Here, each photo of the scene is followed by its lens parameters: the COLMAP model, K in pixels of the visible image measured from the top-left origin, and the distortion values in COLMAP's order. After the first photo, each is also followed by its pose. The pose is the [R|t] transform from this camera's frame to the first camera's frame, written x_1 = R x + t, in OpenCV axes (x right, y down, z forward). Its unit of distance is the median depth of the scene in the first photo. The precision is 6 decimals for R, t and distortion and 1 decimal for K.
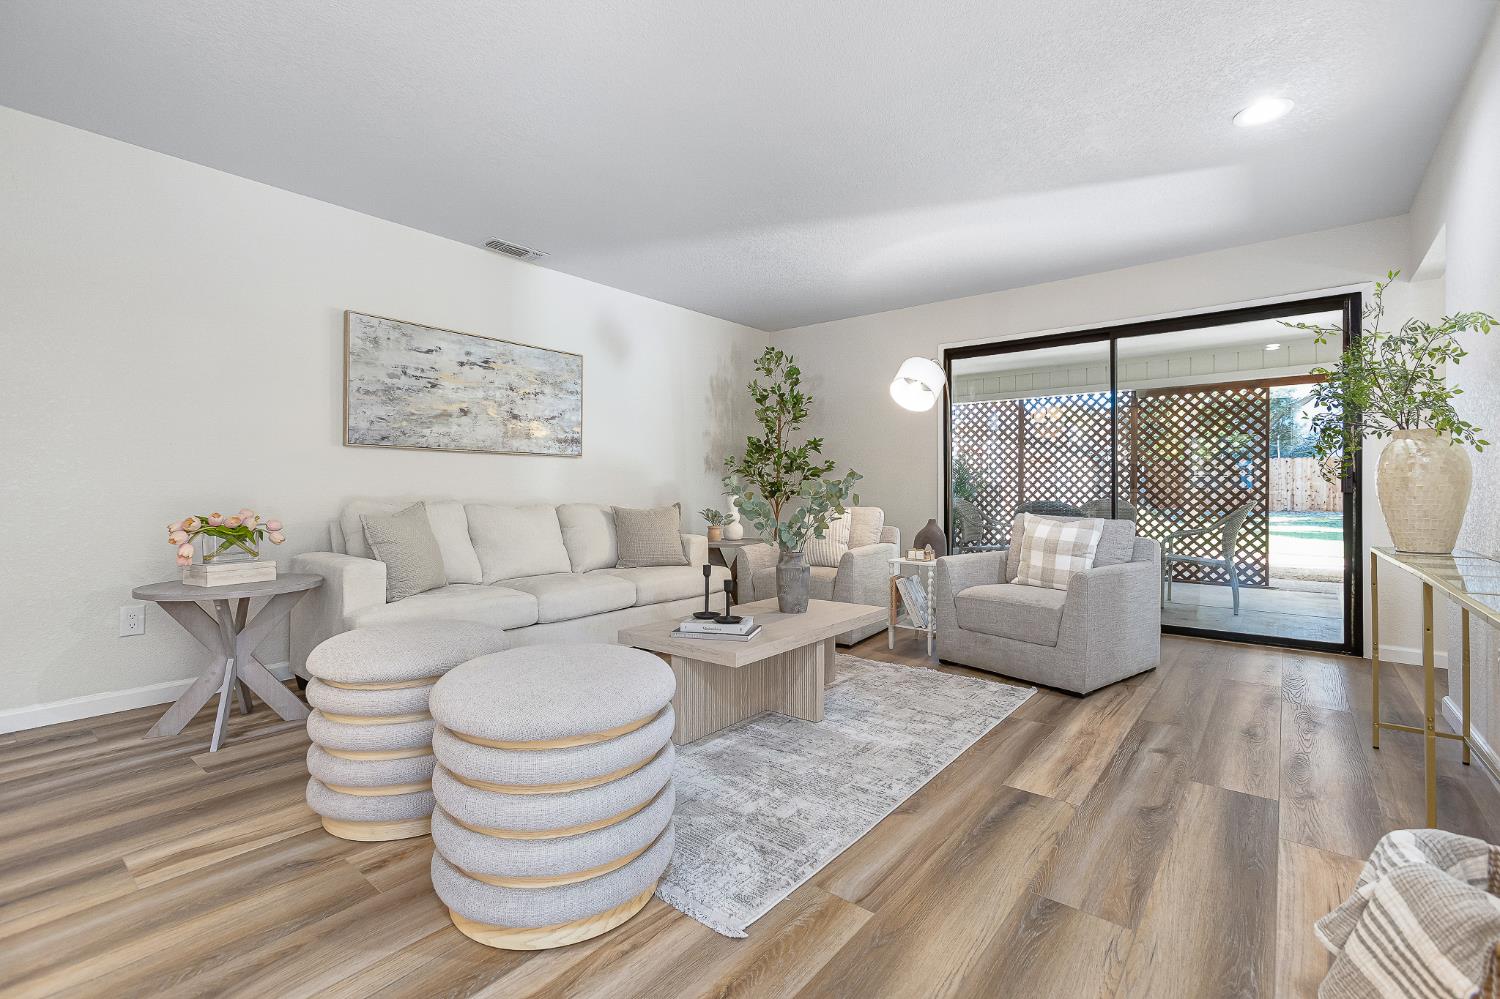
lens RADIAL K [[675.5, 0, 744.7], [0, 675.5, 489.1], [0, 0, 1]] dist [-0.017101, -0.000776]
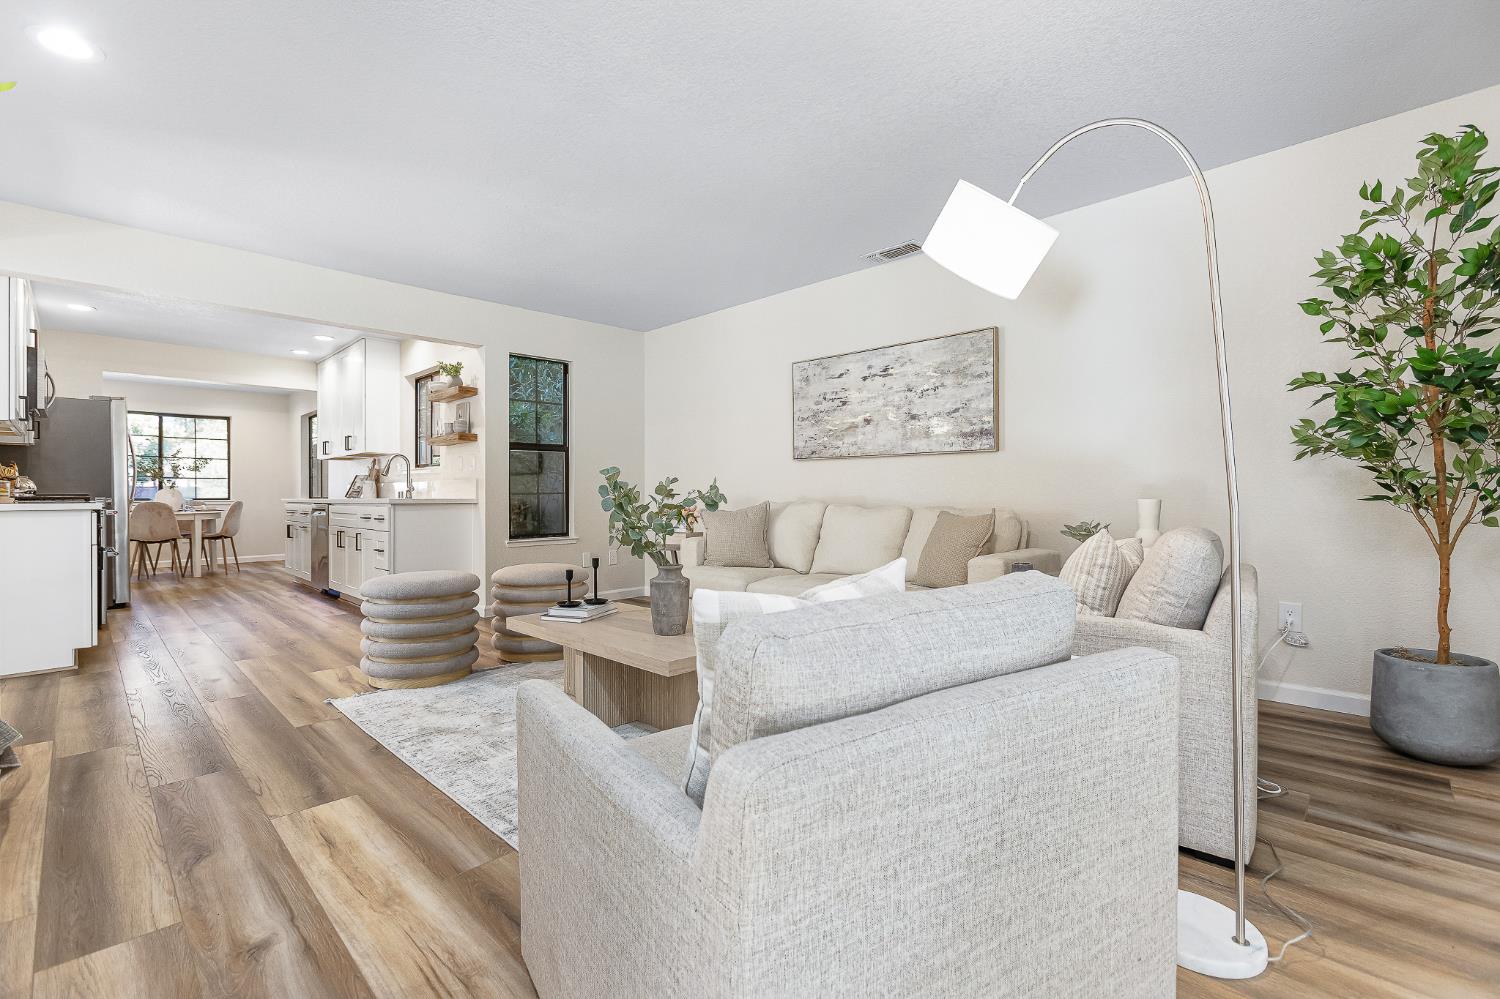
lens RADIAL K [[675.5, 0, 743.1], [0, 675.5, 502.2], [0, 0, 1]] dist [-0.017101, -0.000776]
pose [[-0.105991, 0.011076, -0.994305, 0.714531], [0.004334, 0.999934, 0.010677, 0.005306], [0.994358, -0.003178, -0.106032, 0.924593]]
